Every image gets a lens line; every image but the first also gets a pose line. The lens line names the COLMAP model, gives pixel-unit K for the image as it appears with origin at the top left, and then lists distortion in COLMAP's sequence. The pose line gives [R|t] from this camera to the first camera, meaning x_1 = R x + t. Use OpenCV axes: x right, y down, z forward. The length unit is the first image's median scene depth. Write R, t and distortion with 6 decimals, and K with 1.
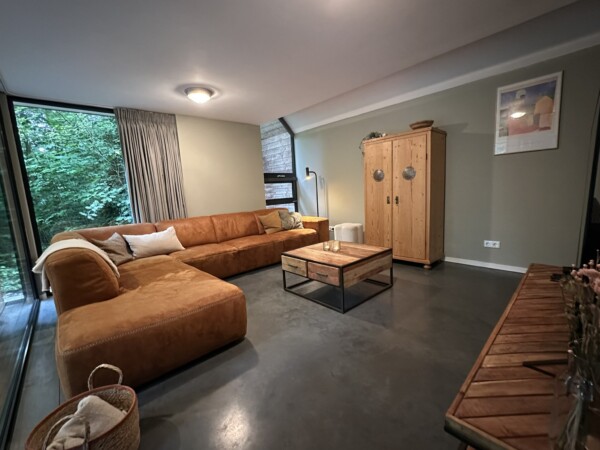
lens RADIAL K [[261.1, 0, 300.0], [0, 261.1, 225.0], [0, 0, 1]] dist [-0.002697, -0.000632]
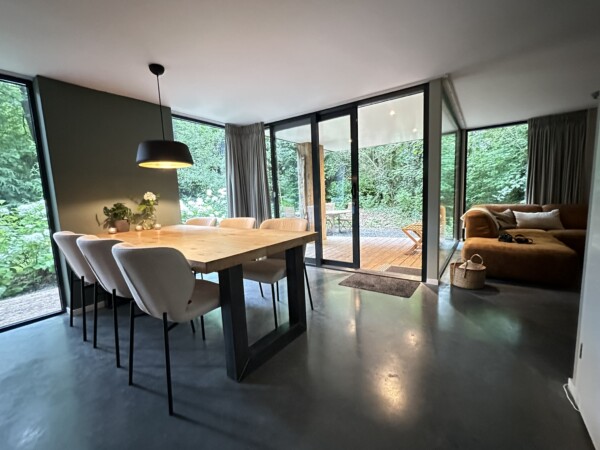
lens RADIAL K [[261.1, 0, 300.0], [0, 261.1, 225.0], [0, 0, 1]] dist [-0.002697, -0.000632]
pose [[0.209877, 0.159213, -0.964678, 0.291934], [-0.103158, 0.984751, 0.140083, 0.020592], [0.972271, 0.070114, 0.223101, -0.285333]]
